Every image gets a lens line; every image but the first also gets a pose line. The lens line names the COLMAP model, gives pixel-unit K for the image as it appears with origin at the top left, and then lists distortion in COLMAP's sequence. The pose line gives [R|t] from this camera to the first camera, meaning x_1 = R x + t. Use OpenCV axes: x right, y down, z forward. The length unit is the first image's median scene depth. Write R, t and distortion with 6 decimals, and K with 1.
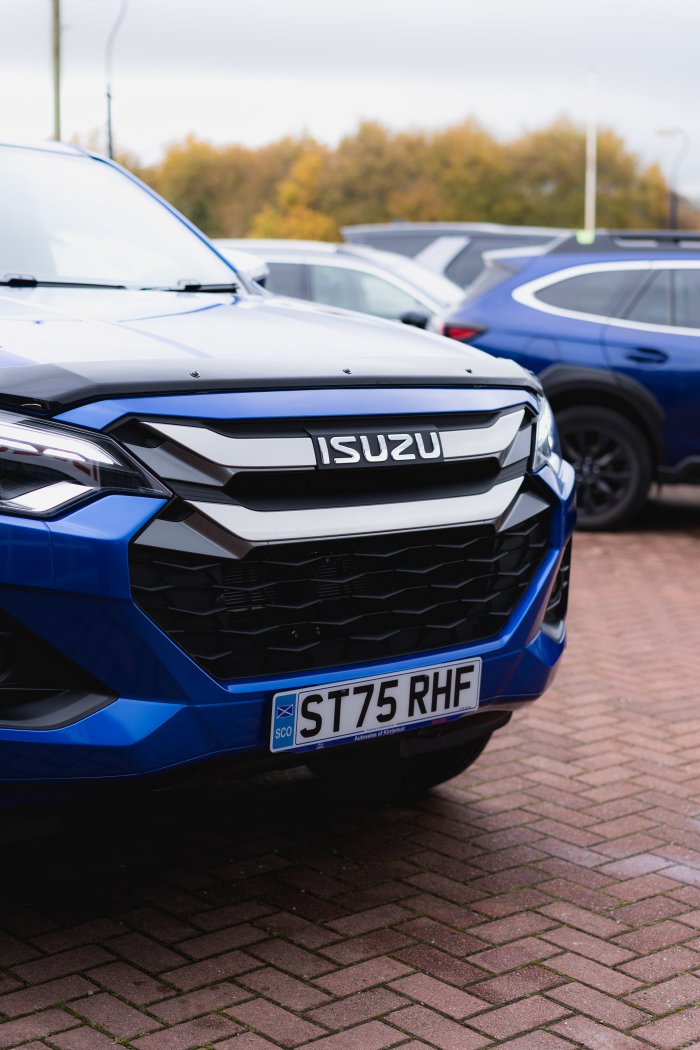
lens RADIAL K [[1635.8, 0, 350.0], [0, 1635.8, 525.0], [0, 0, 1]] dist [0.017946, 0.128922]
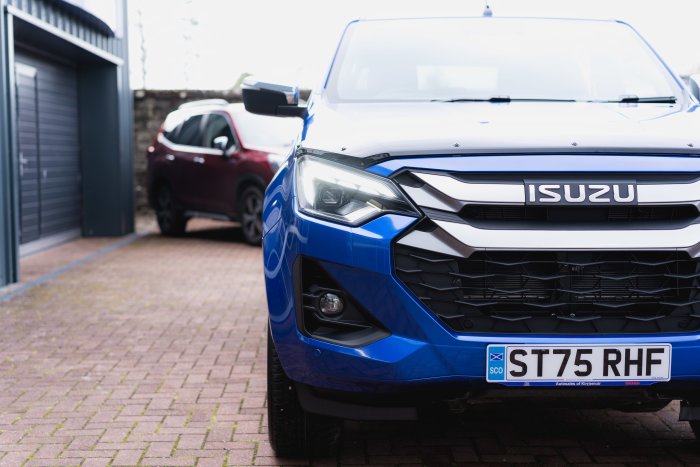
lens RADIAL K [[1090.5, 0, 350.0], [0, 1090.5, 233.5], [0, 0, 1]] dist [0.017946, 0.128922]
pose [[0.772821, 0.038550, -0.633452, 0.501662], [-0.068917, 0.997348, -0.023384, 0.028728], [0.630871, 0.061727, 0.773429, 0.087098]]
